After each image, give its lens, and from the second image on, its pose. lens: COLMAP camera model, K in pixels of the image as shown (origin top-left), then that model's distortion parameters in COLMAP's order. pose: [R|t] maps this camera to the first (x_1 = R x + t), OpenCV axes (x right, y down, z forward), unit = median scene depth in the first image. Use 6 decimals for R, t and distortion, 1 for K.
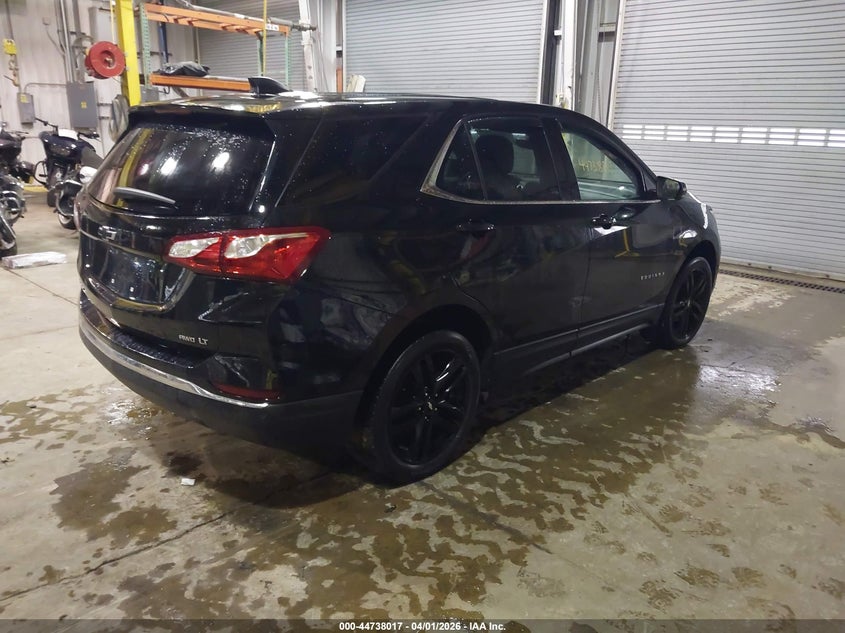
lens RADIAL K [[665.7, 0, 426.4], [0, 665.7, 314.5], [0, 0, 1]] dist [0.033519, -0.018017]
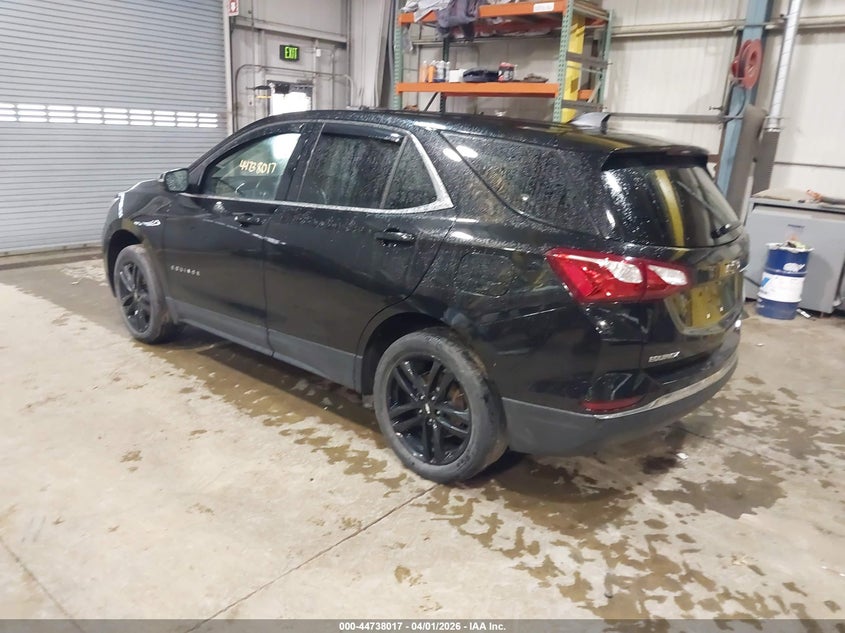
lens RADIAL K [[665.7, 0, 430.7], [0, 665.7, 318.0], [0, 0, 1]] dist [0.033519, -0.018017]
pose [[-0.053335, -0.312572, 0.948395, -1.329693], [0.223505, 0.921915, 0.316414, -0.441258], [-0.973243, 0.228847, 0.020691, 1.291042]]
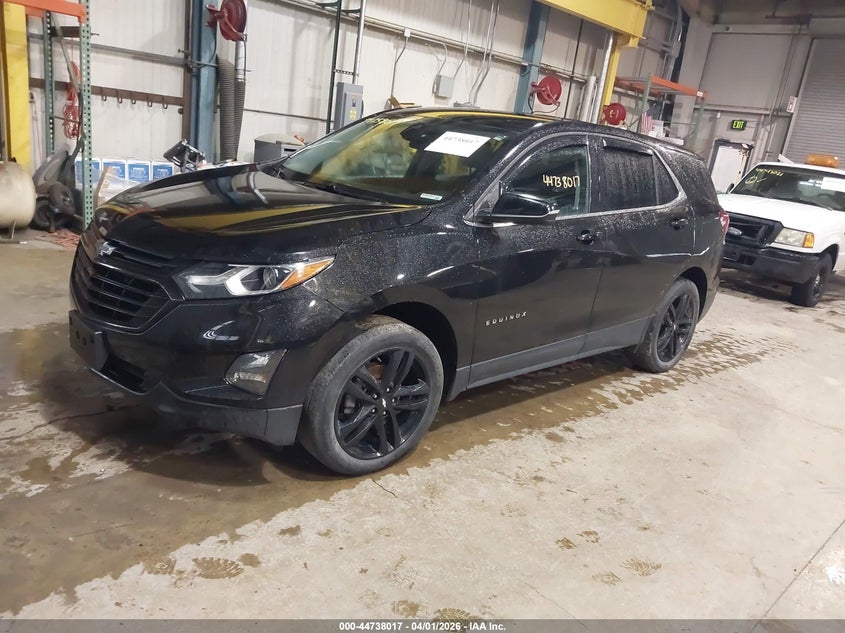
lens RADIAL K [[665.7, 0, 430.3], [0, 665.7, 319.3], [0, 0, 1]] dist [0.033519, -0.018017]
pose [[-0.985733, -0.167560, -0.015931, 0.189854], [-0.150417, 0.834483, 0.530107, -0.772891], [-0.075530, 0.524940, -0.847781, 2.741351]]
